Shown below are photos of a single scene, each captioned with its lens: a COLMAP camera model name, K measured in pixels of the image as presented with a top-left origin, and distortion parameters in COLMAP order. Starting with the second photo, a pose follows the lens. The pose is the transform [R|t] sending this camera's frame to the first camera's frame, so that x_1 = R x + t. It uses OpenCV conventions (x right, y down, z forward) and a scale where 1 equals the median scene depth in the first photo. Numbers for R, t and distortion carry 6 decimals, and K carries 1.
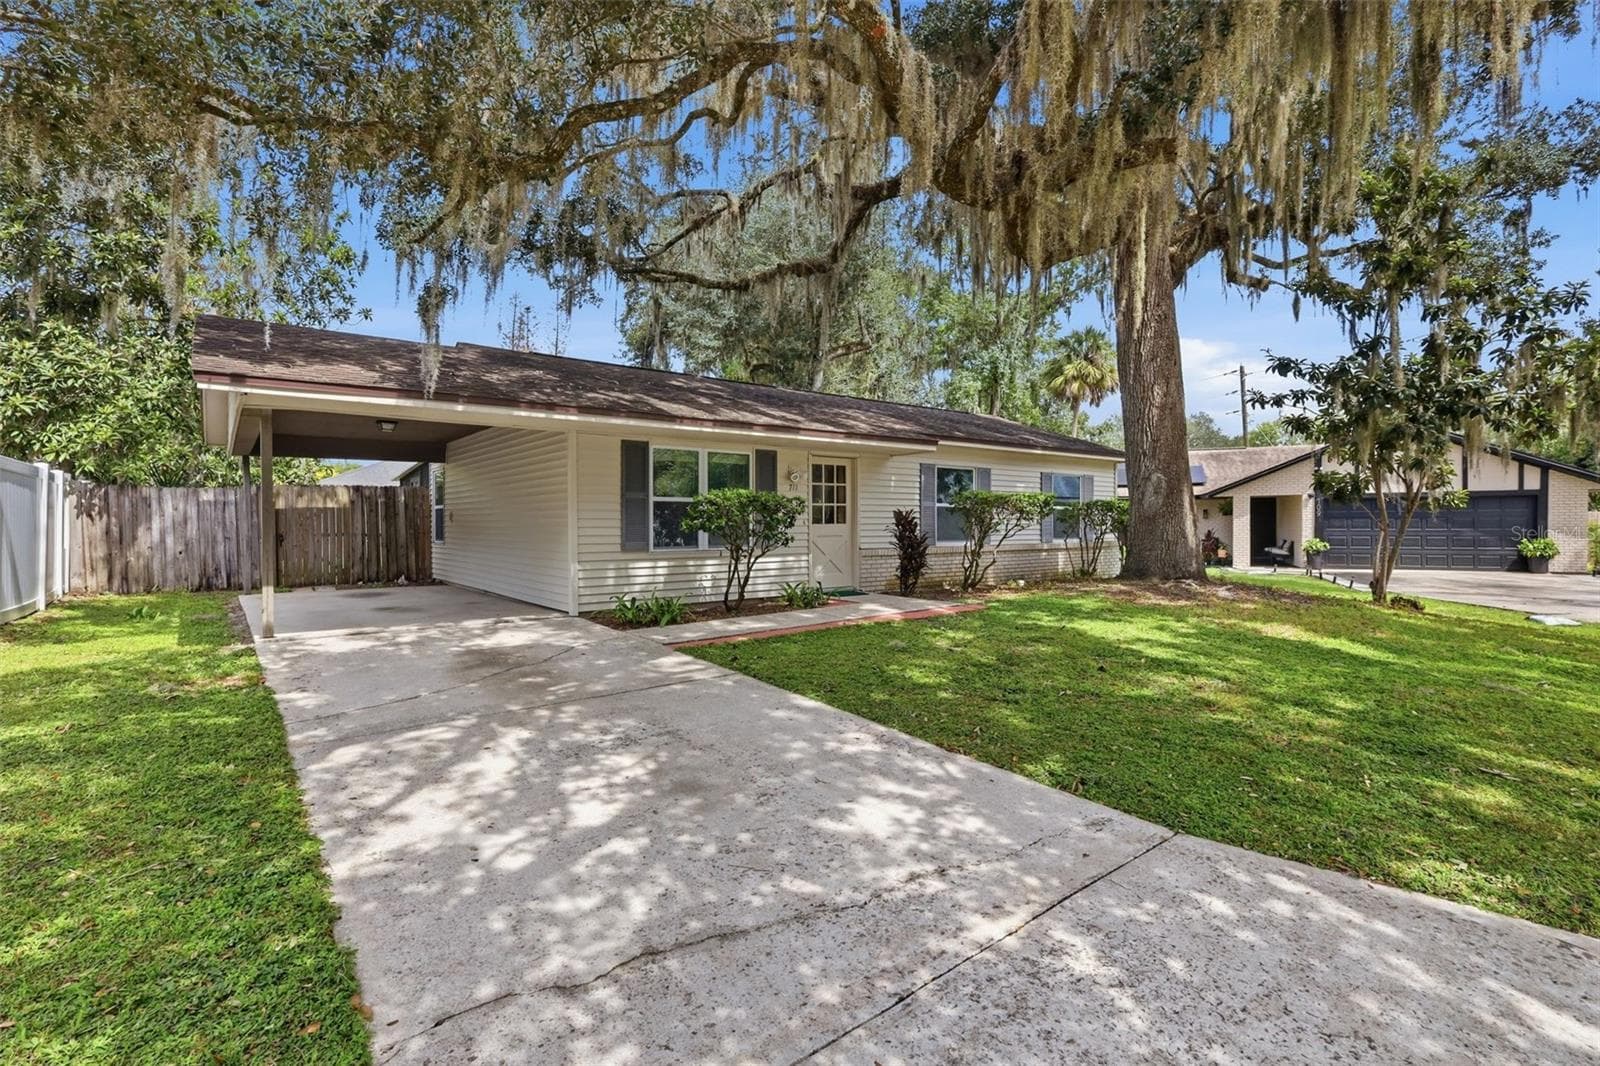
lens RADIAL K [[751.1, 0, 799.4], [0, 751.1, 524.6], [0, 0, 1]] dist [0.000735, 0.000245]
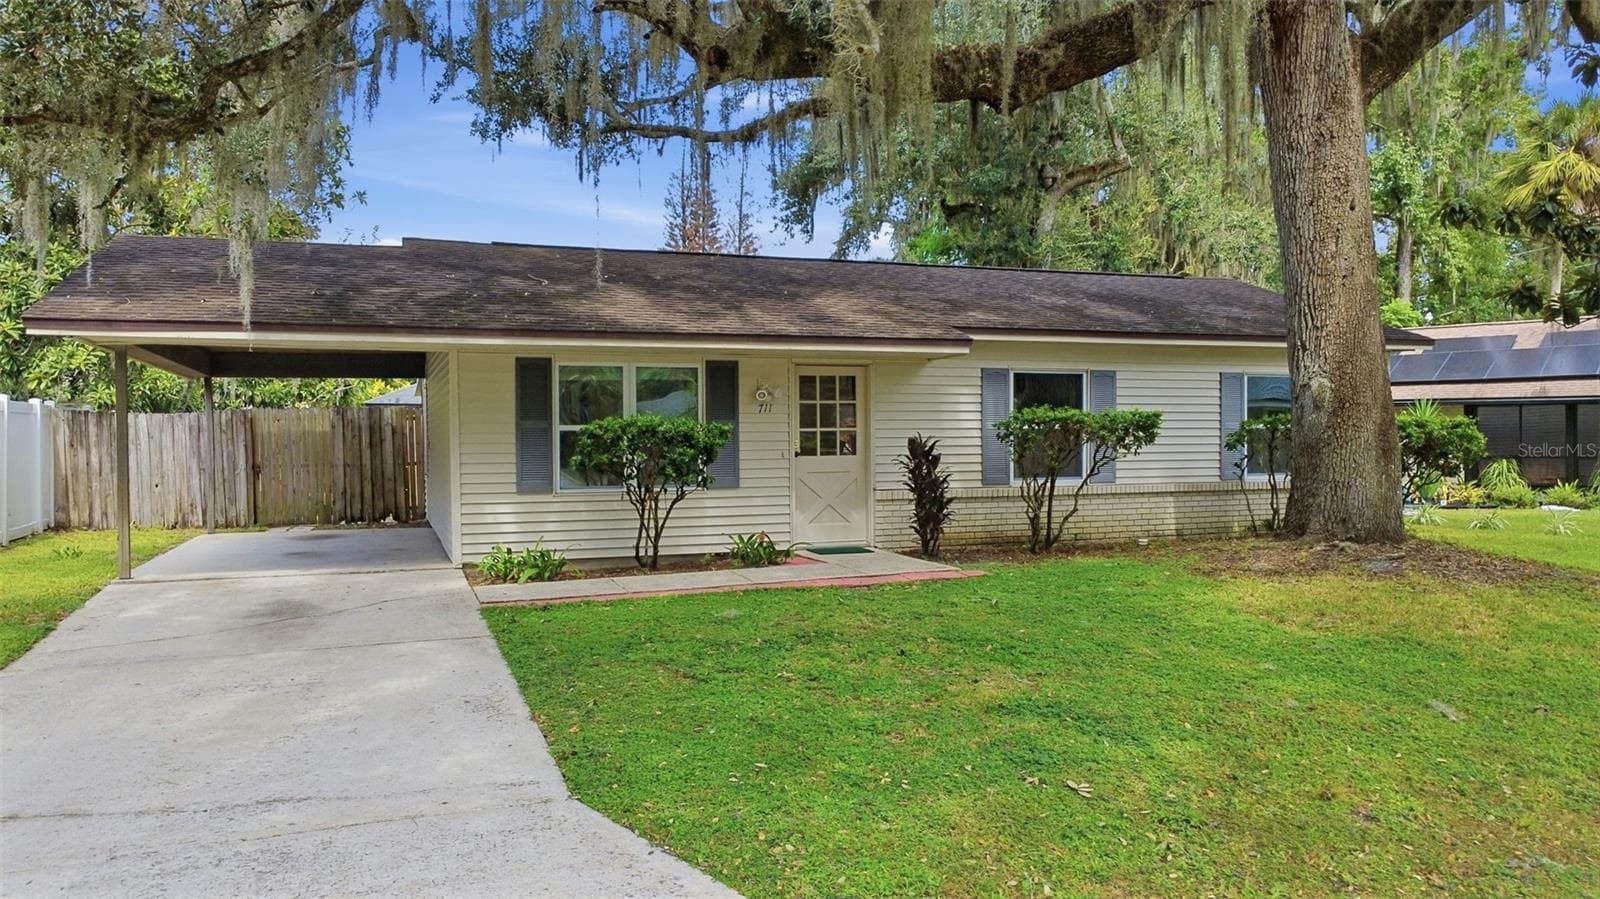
lens RADIAL K [[1182.1, 0, 807.4], [0, 1182.1, 450.2], [0, 0, 1]] dist [-0.004518, -0.000884]
pose [[0.950948, -0.000341, -0.309352, 0.377659], [0.003859, 0.999935, 0.010760, -0.018535], [0.309328, -0.011426, 0.950887, -0.111099]]
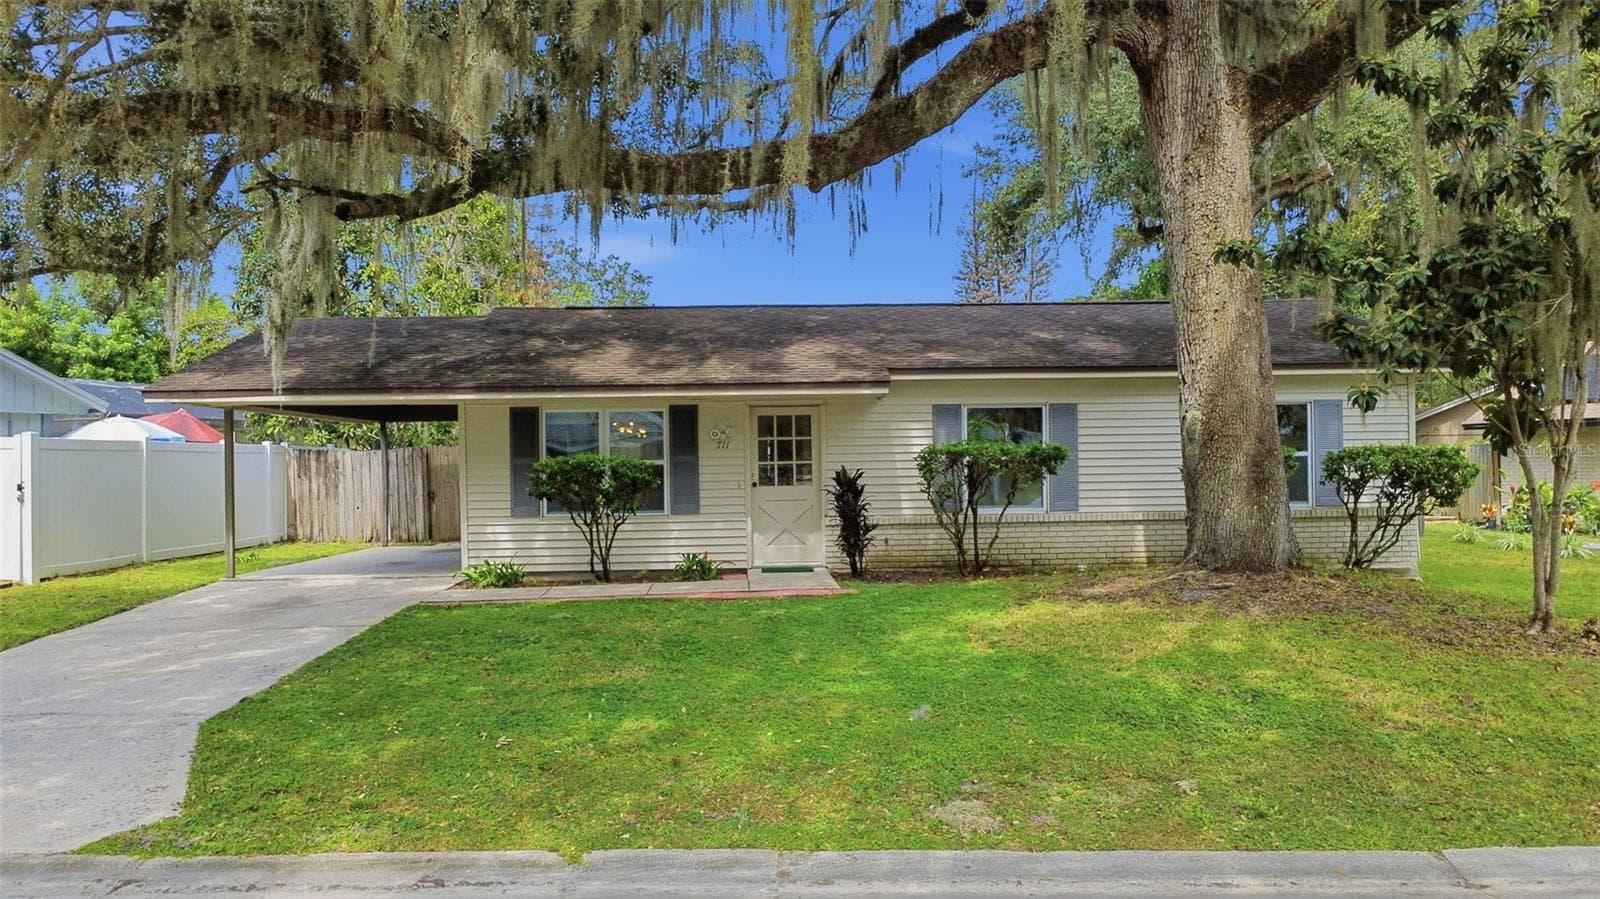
lens RADIAL K [[1182.1, 0, 807.4], [0, 1182.1, 450.2], [0, 0, 1]] dist [-0.004518, -0.000884]
pose [[0.806302, -0.014413, -0.591328, 0.833407], [0.011285, 0.999896, -0.008985, -0.028074], [0.591396, 0.000571, 0.806381, -0.046140]]
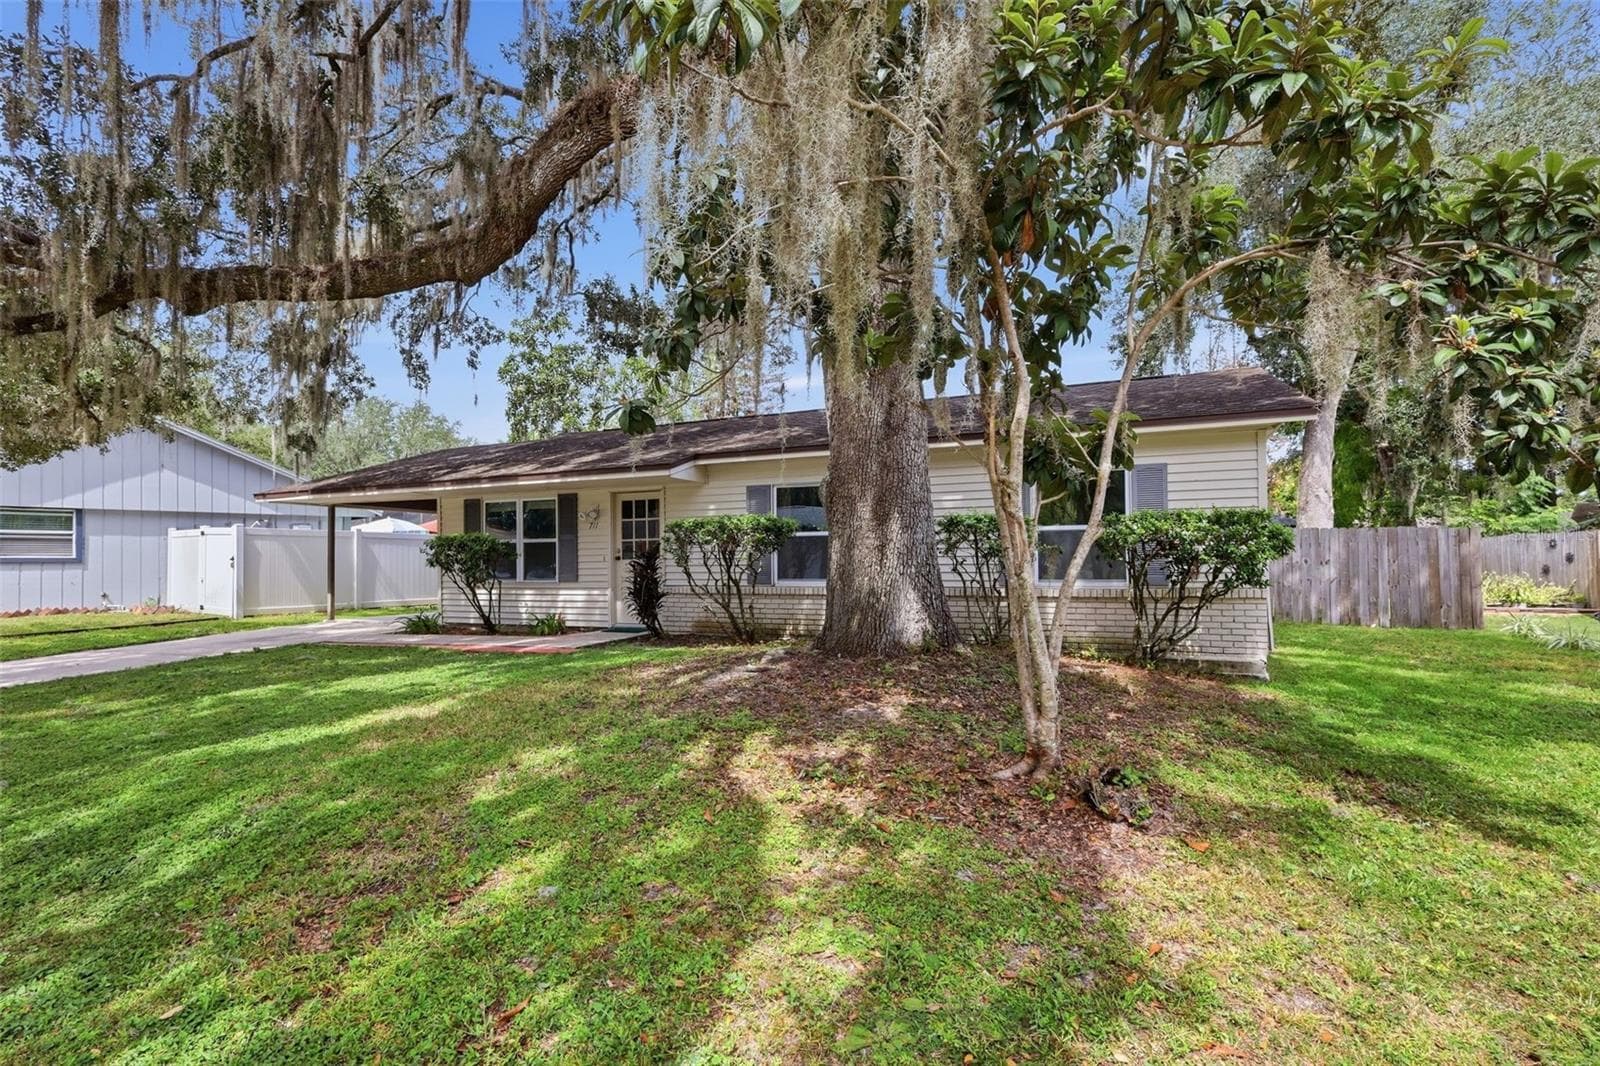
lens RADIAL K [[754.5, 0, 799.1], [0, 754.5, 539.4], [0, 0, 1]] dist [-0.001344, 0.000254]
pose [[0.476432, -0.029528, -0.878715, 1.010109], [0.007420, 0.999535, -0.029564, 0.003875], [0.879180, 0.007565, 0.476430, 0.705178]]
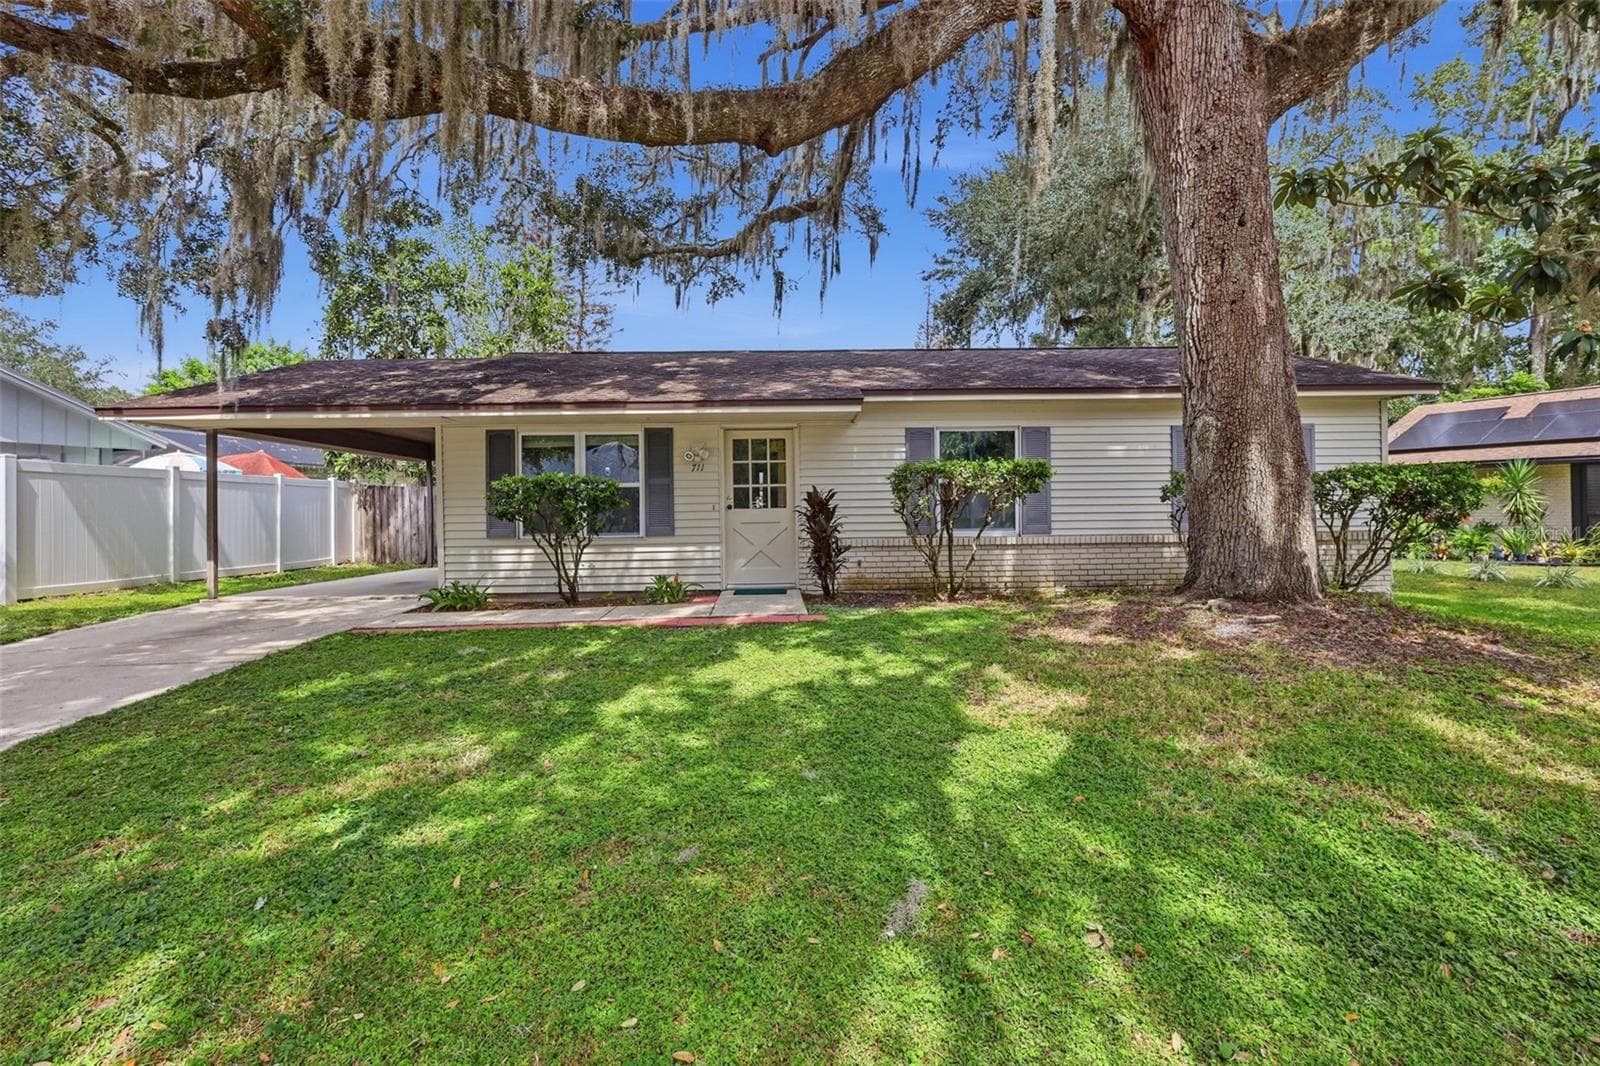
lens RADIAL K [[773.8, 0, 800.1], [0, 773.8, 507.7], [0, 0, 1]] dist [0.000037, 0.000305]
pose [[0.795338, -0.011930, -0.606049, 0.601349], [0.010415, 0.999928, -0.006016, 0.003849], [0.606077, -0.001527, 0.795405, 0.331818]]
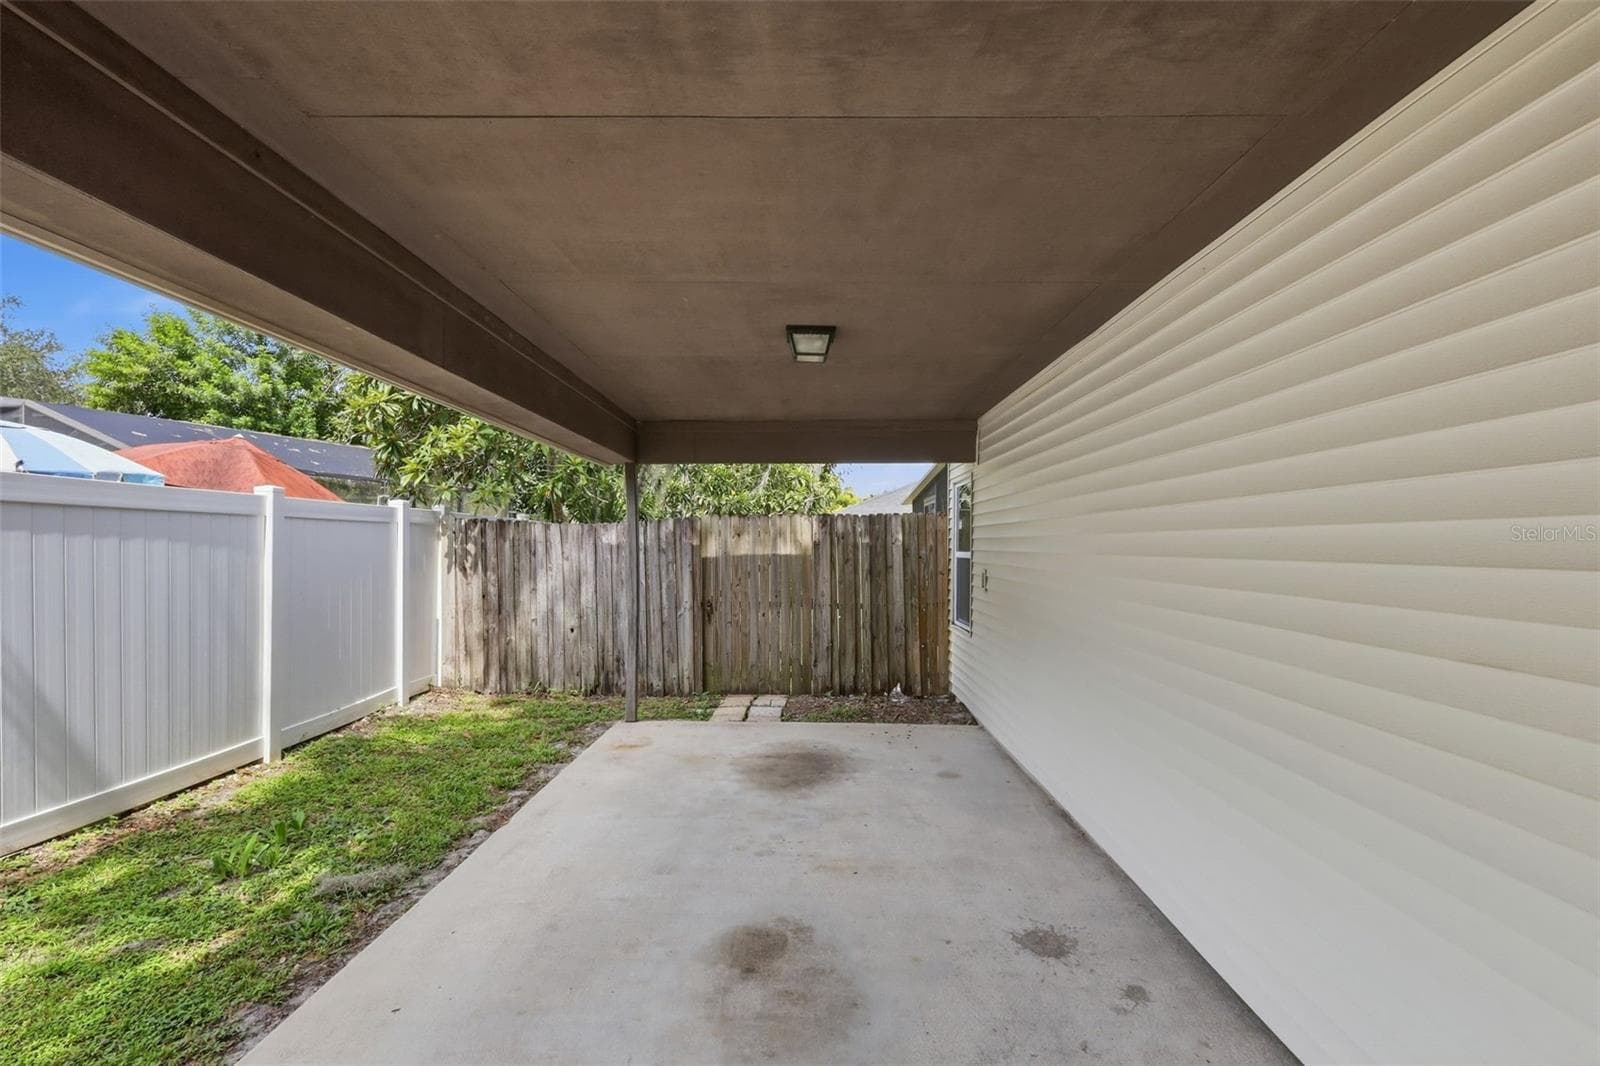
lens RADIAL K [[788.2, 0, 799.1], [0, 788.2, 558.8], [0, 0, 1]] dist [0.000852, -0.000212]
pose [[0.779451, 0.015831, -0.626263, -0.294201], [-0.007926, 0.999850, 0.015410, -0.033672], [0.626413, -0.007047, 0.779459, 0.650198]]
